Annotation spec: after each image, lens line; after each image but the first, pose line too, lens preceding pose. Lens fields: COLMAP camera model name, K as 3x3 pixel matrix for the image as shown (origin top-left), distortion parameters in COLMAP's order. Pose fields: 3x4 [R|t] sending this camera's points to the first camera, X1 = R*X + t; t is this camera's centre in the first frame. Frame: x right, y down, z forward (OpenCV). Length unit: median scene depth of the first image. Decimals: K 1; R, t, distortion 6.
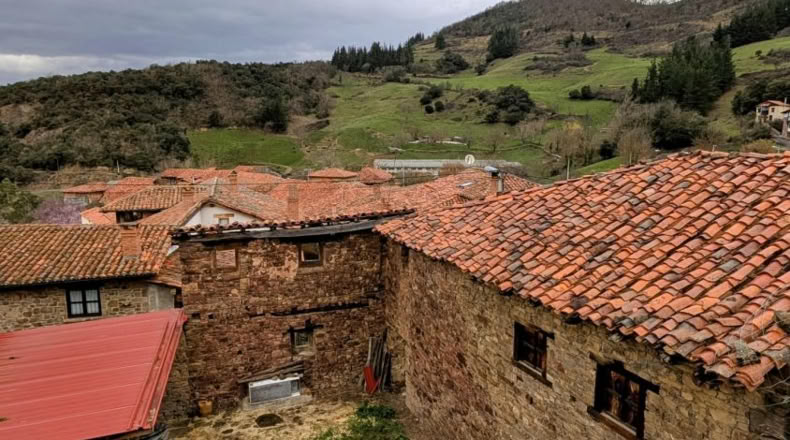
lens RADIAL K [[524.7, 0, 398.7], [0, 524.7, 223.7], [0, 0, 1]] dist [0.021418, -0.009449]
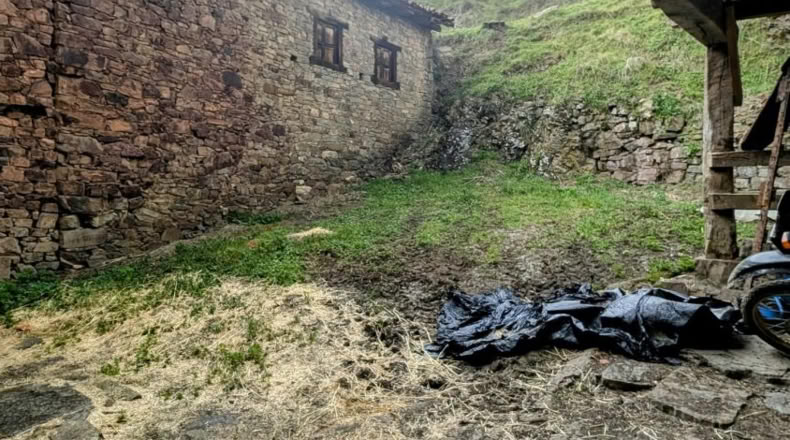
lens RADIAL K [[518.0, 0, 396.5], [0, 518.0, 223.8], [0, 0, 1]] dist [0.013353, -0.001597]
pose [[-0.538968, -0.048864, 0.840908, -0.440385], [0.139903, 0.979257, 0.146572, 0.275651], [-0.830626, 0.196644, -0.520952, 0.891726]]
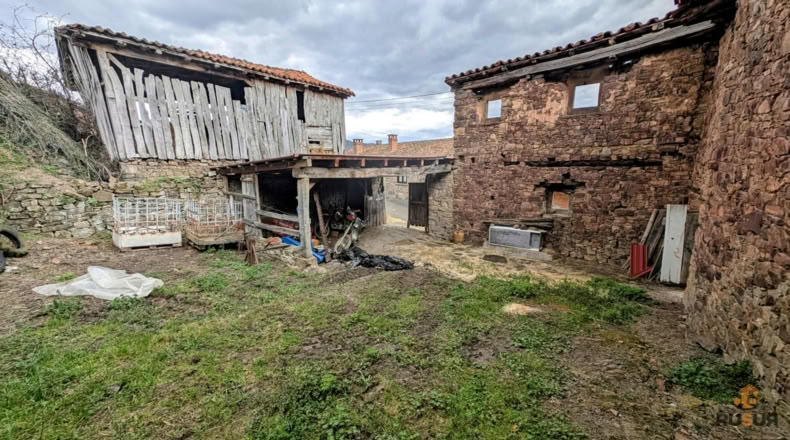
lens RADIAL K [[296.2, 0, 393.3], [0, 296.2, 224.8], [0, 0, 1]] dist [0.008304, -0.003931]
pose [[0.513188, 0.170693, -0.841131, 0.116404], [-0.134593, 0.983904, 0.117549, 0.245917], [0.847657, 0.052886, 0.527902, 0.482087]]
